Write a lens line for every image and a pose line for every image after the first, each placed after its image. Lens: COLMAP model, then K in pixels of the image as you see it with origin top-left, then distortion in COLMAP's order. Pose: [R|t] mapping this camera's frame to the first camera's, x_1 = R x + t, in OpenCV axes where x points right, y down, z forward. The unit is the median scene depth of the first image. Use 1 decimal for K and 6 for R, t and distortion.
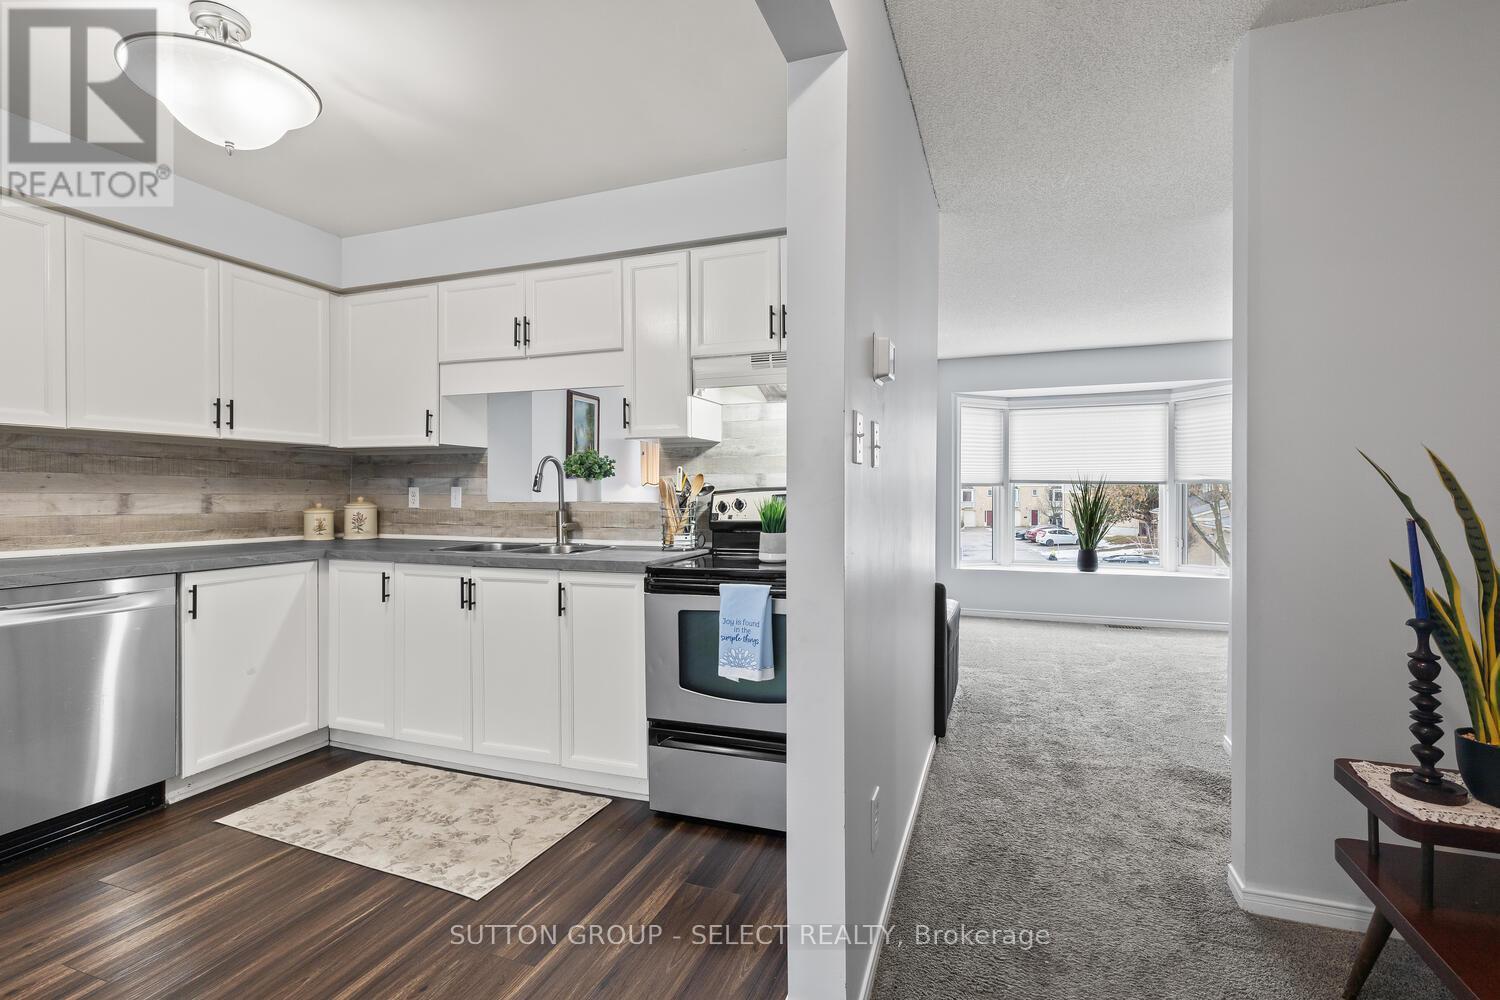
lens RADIAL K [[690.1, 0, 759.5], [0, 690.1, 499.9], [0, 0, 1]] dist [0.006670, -0.000035]
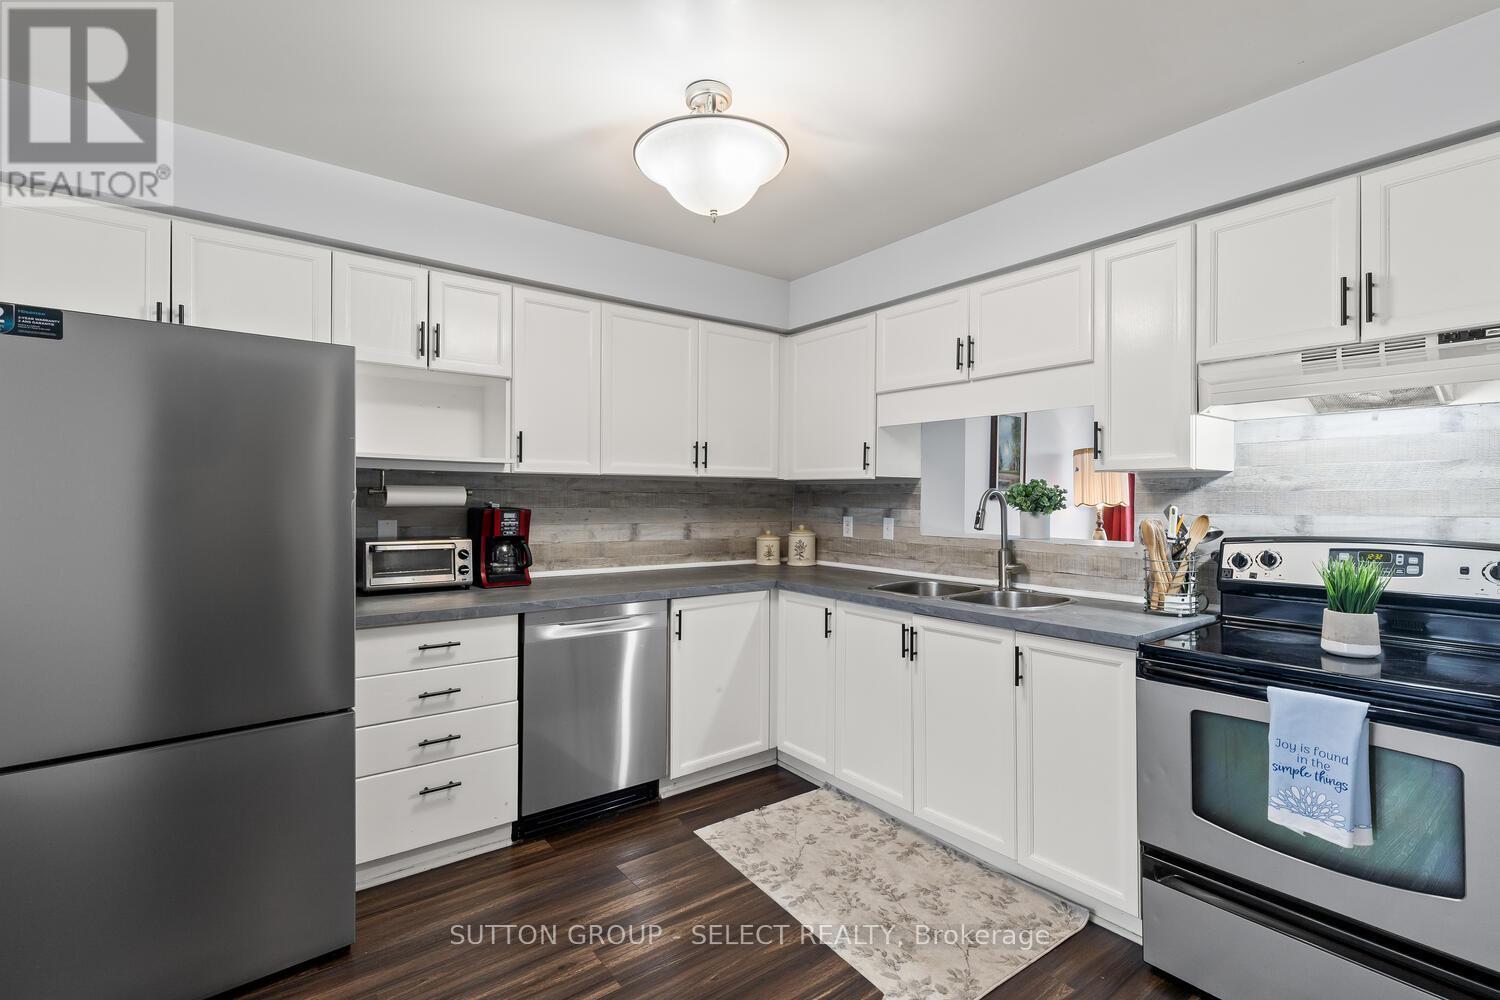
lens RADIAL K [[690.1, 0, 759.5], [0, 690.1, 499.9], [0, 0, 1]] dist [0.006670, -0.000035]
pose [[0.847325, 0.004313, -0.531058, -0.095543], [-0.007716, 0.999961, -0.004190, -0.047663], [0.531019, 0.007648, 0.847325, 0.100029]]
